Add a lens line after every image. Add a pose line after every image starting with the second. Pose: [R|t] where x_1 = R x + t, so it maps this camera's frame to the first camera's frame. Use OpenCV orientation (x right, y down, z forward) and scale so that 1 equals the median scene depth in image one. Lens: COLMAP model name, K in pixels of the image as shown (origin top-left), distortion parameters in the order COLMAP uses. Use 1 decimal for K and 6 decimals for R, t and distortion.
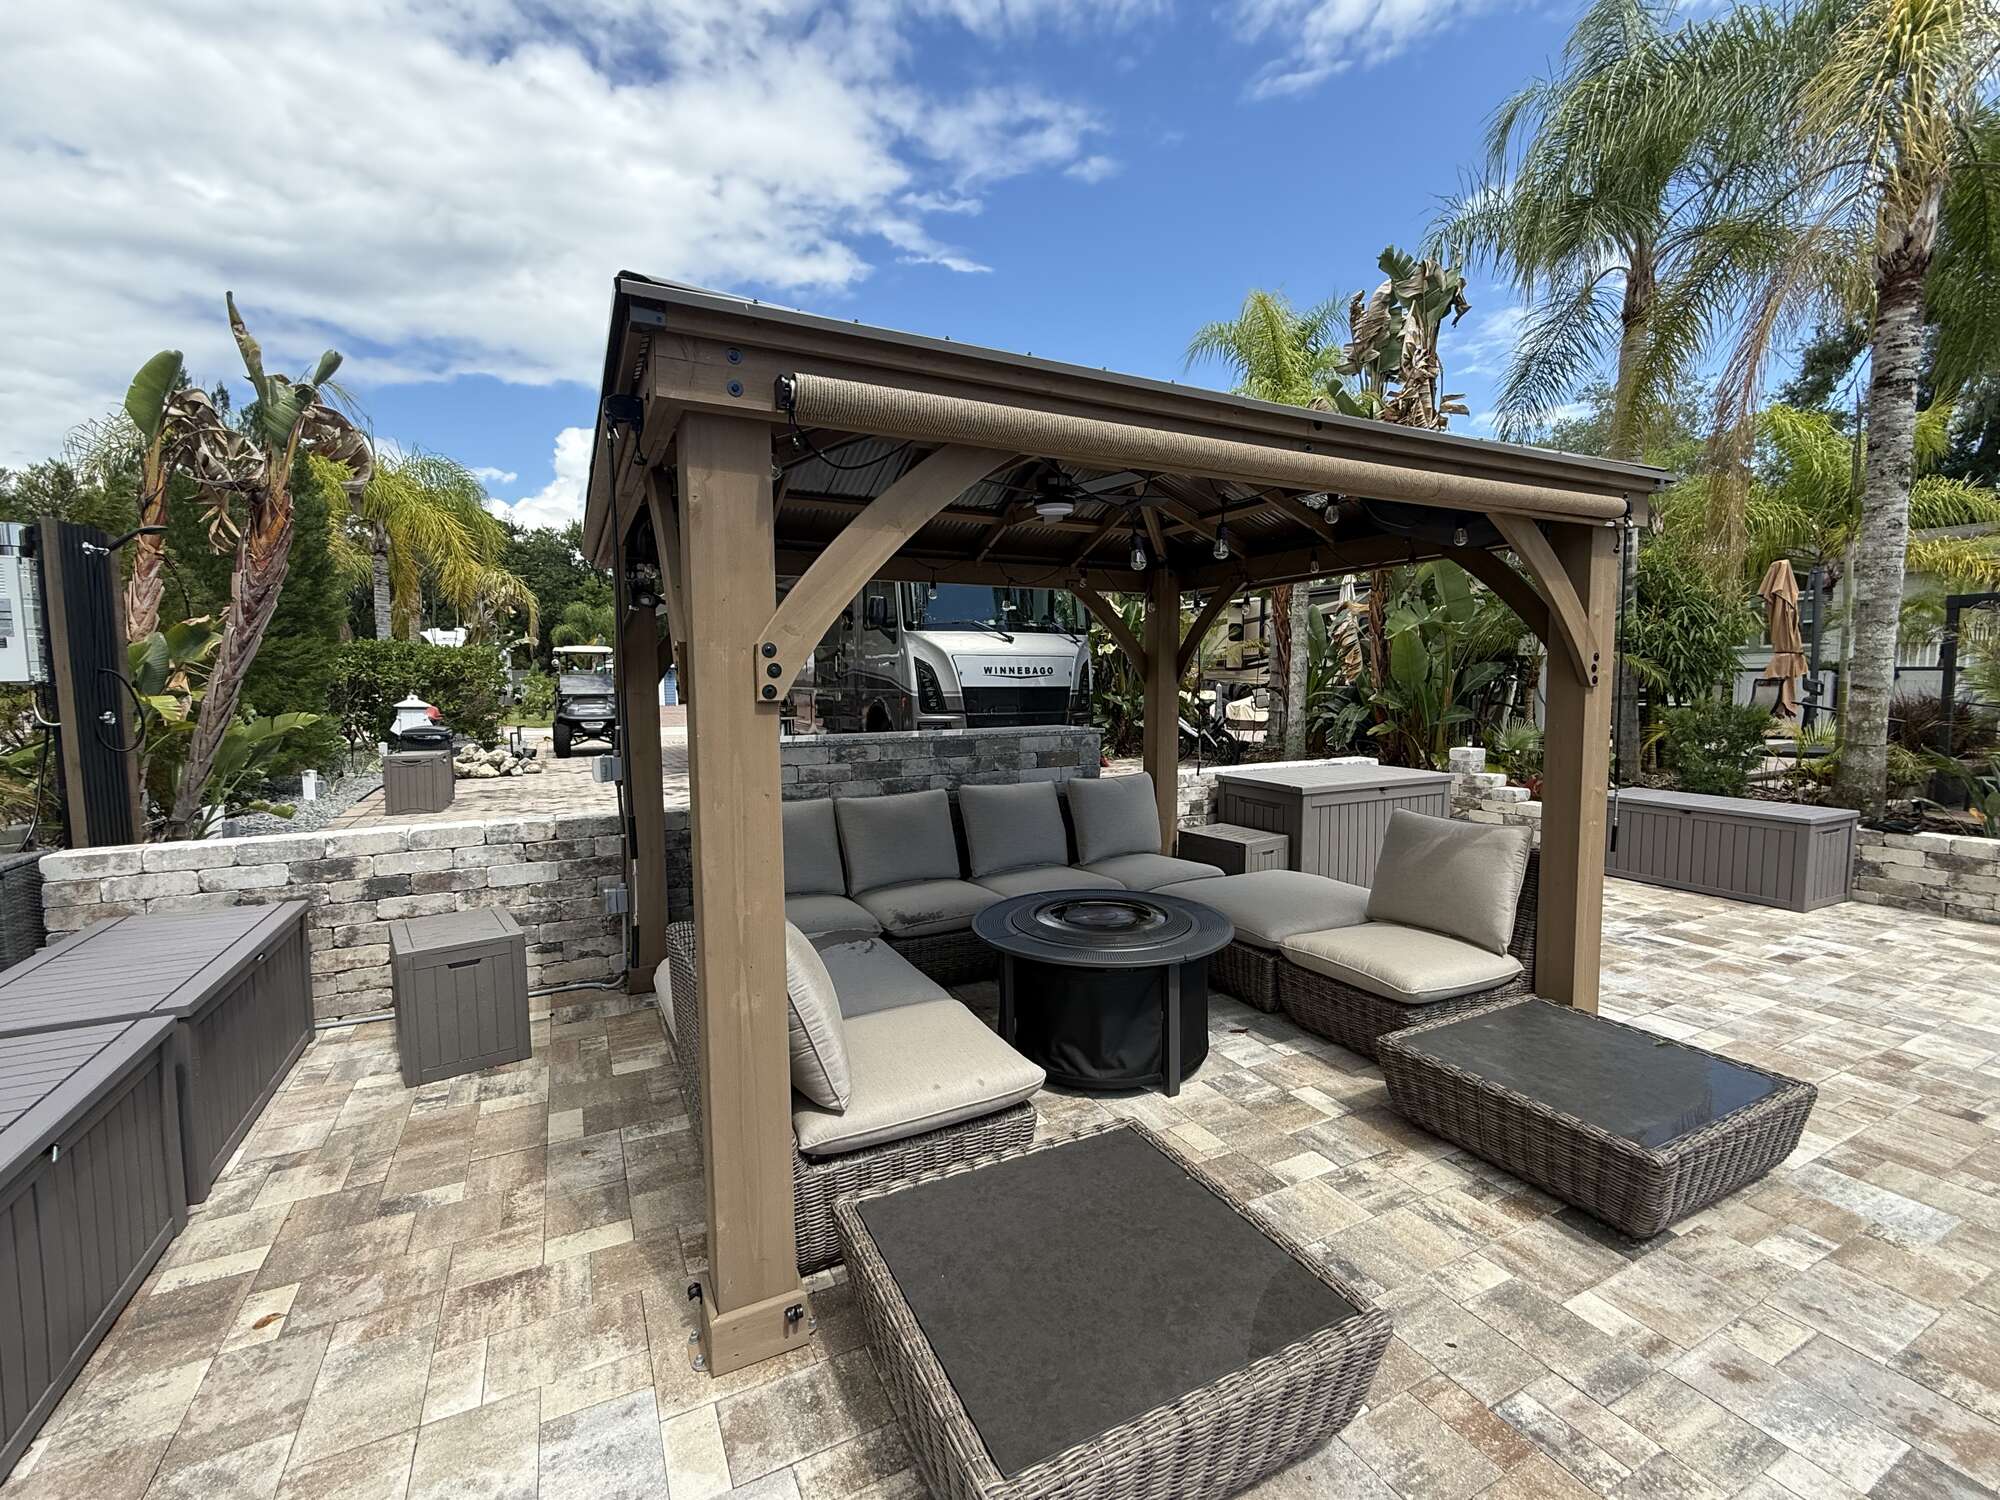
lens RADIAL K [[862.3, 0, 1003.8], [0, 862.3, 749.5], [0, 0, 1]] dist [0.000037, -0.000479]
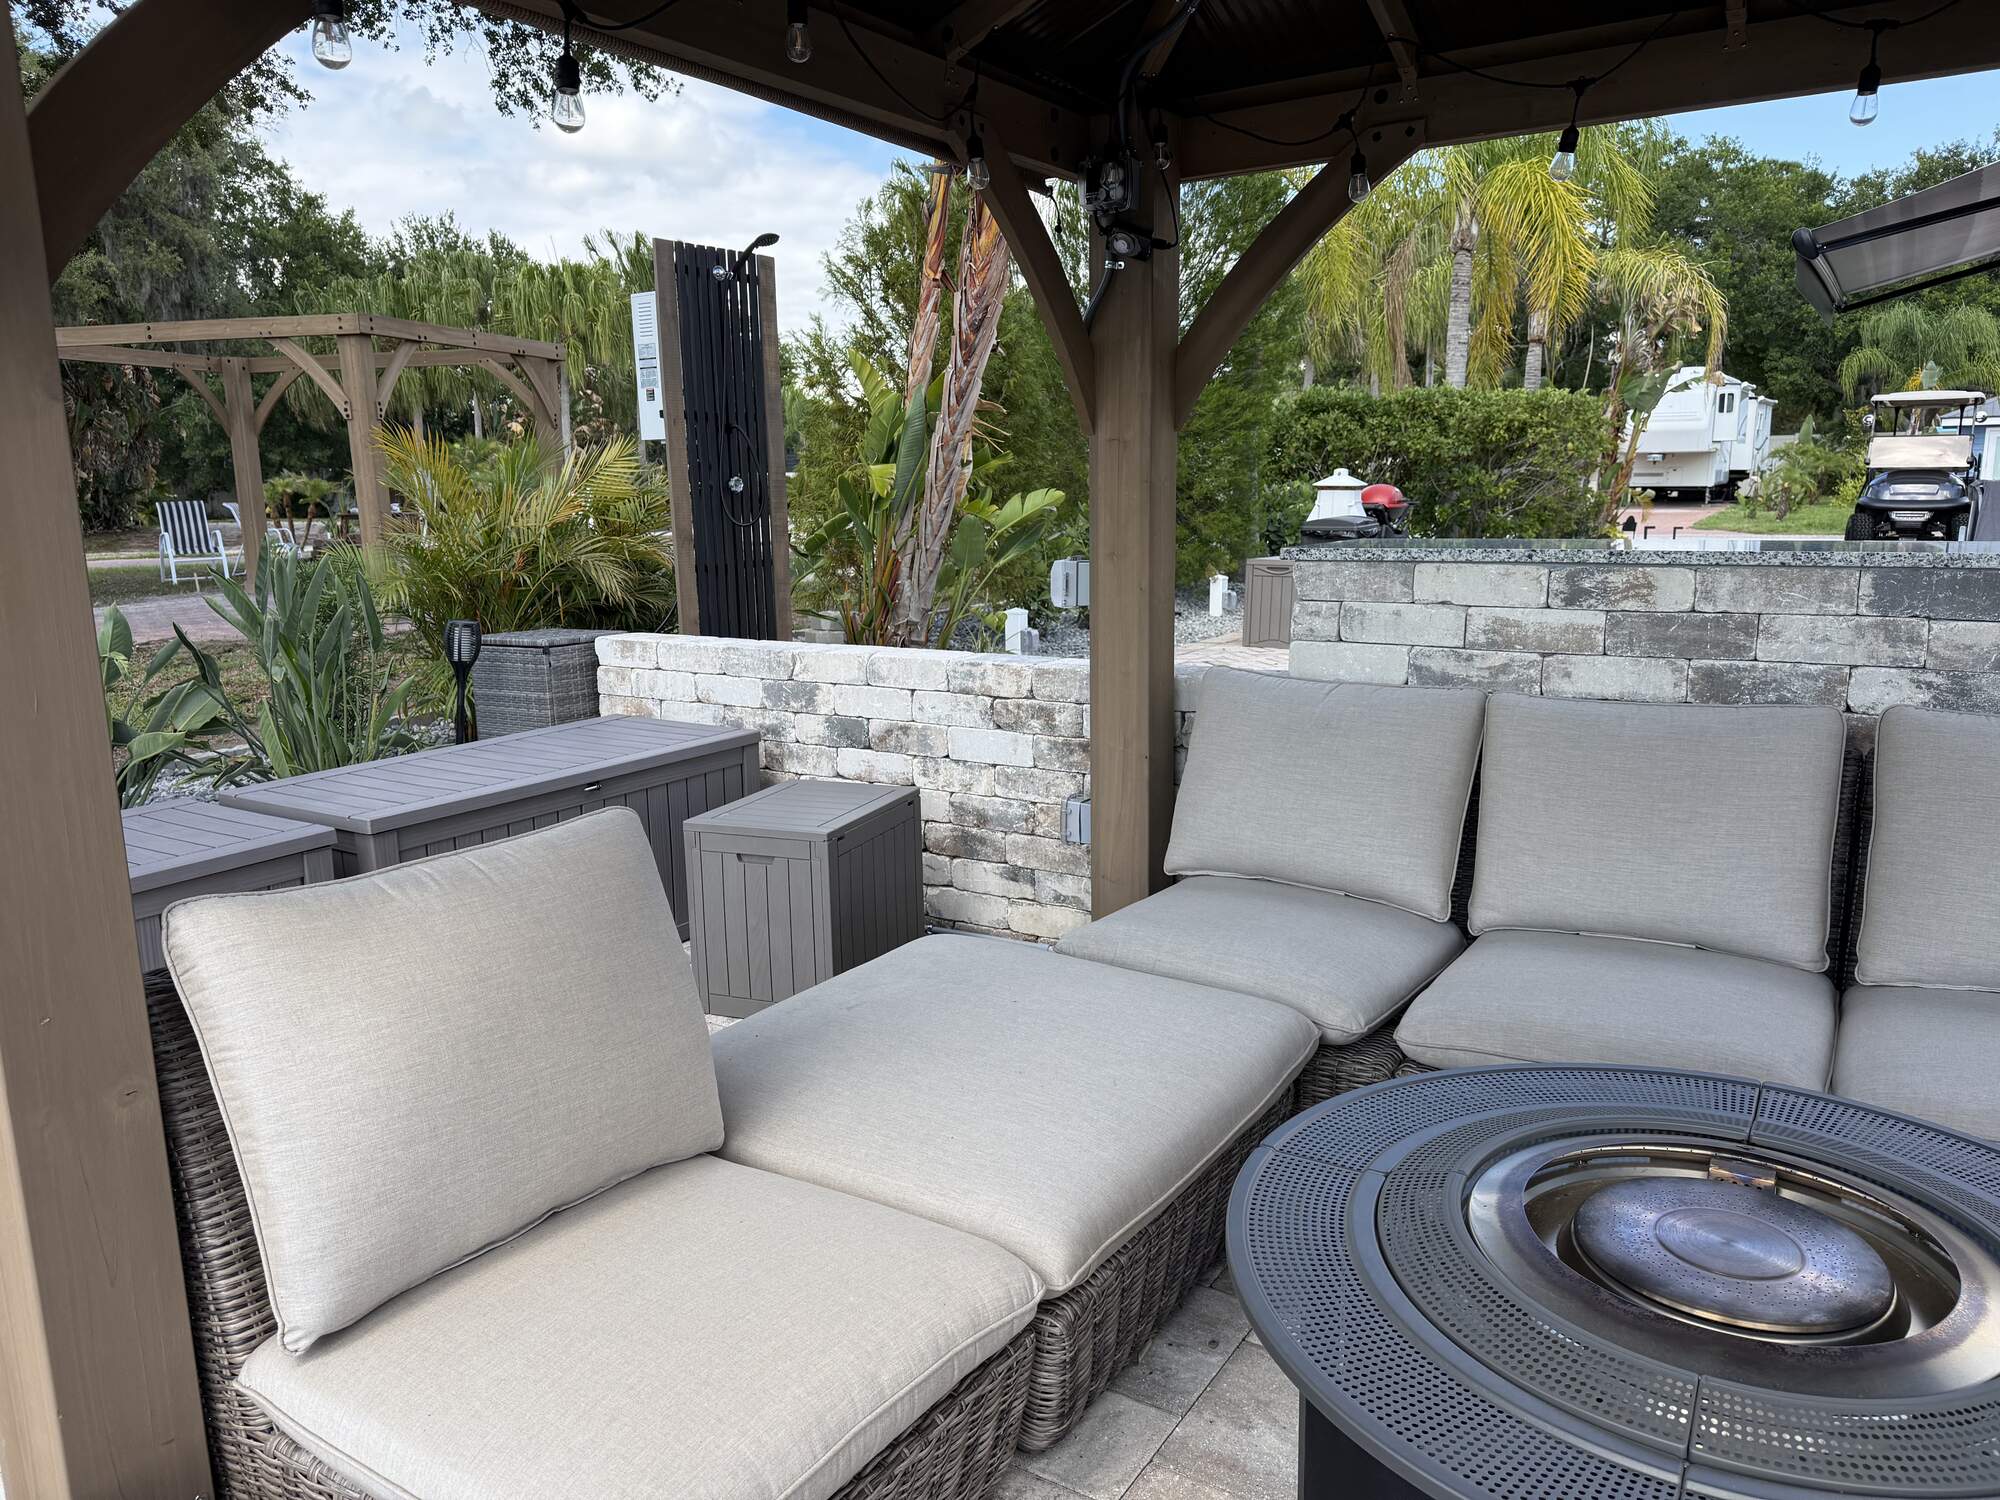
lens RADIAL K [[1392.6, 0, 995.7], [0, 1392.6, 753.7], [0, 0, 1]] dist [0.097541, -0.122417]
pose [[0.499040, 0.165087, -0.850709, 0.267525], [-0.056409, 0.985793, 0.158211, -0.006875], [0.864741, -0.030966, 0.501263, 0.471207]]
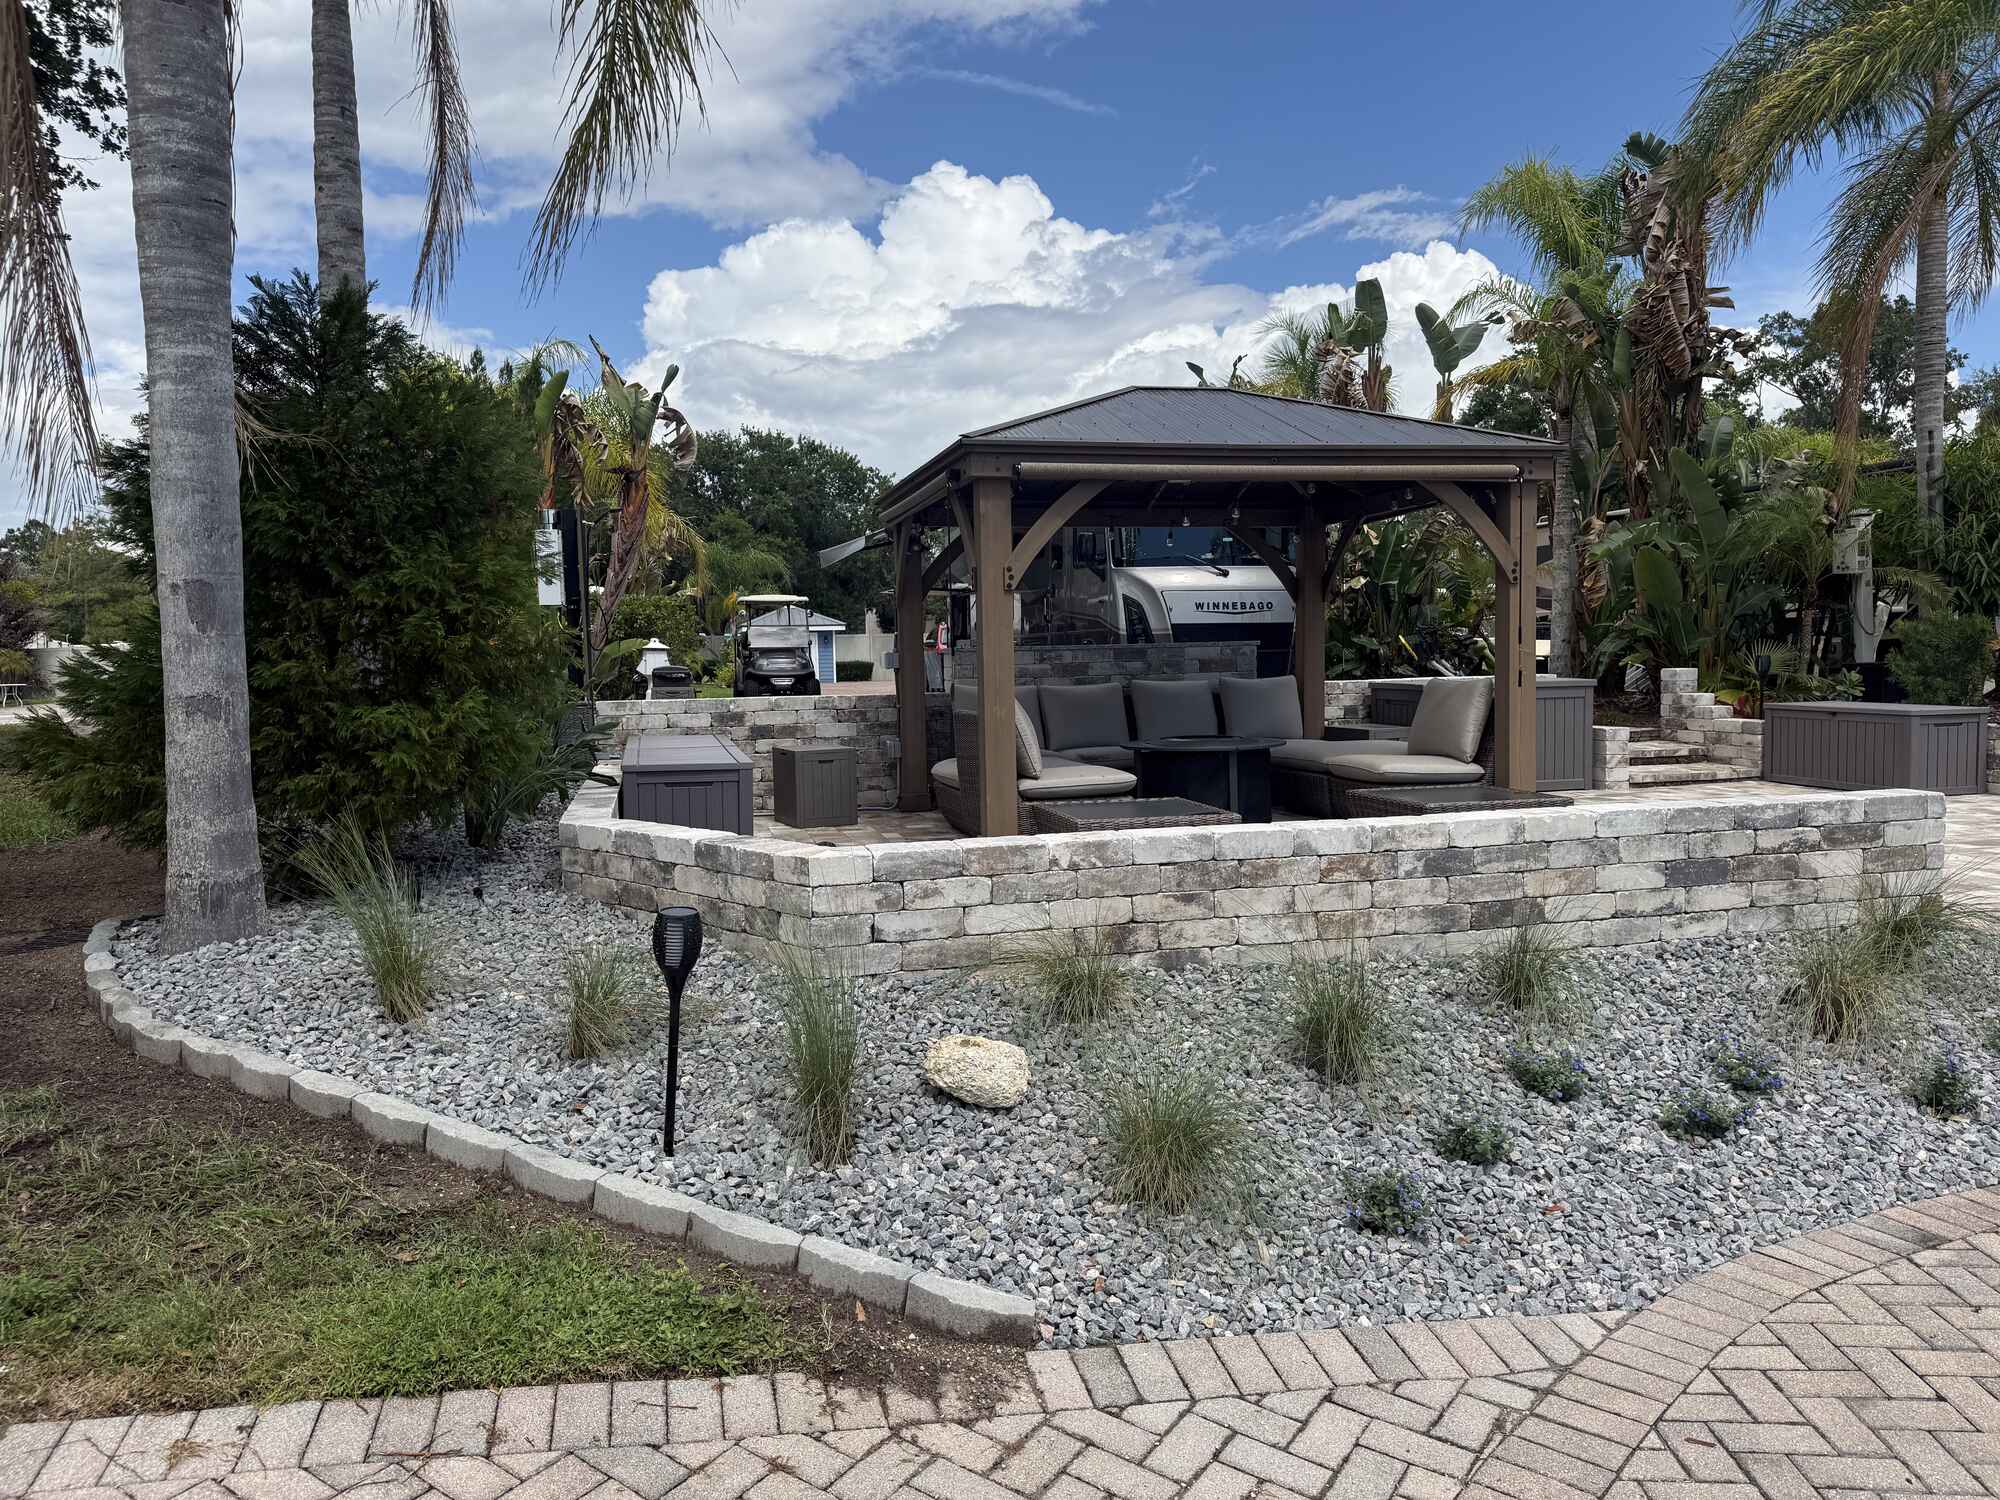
lens RADIAL K [[1392.6, 0, 995.7], [0, 1392.6, 753.7], [0, 0, 1]] dist [0.097541, -0.122417]
pose [[0.973520, 0.004299, -0.228563, 0.256552], [-0.006457, 0.999941, -0.008698, 0.191032], [0.228512, 0.009943, 0.973490, -1.228663]]
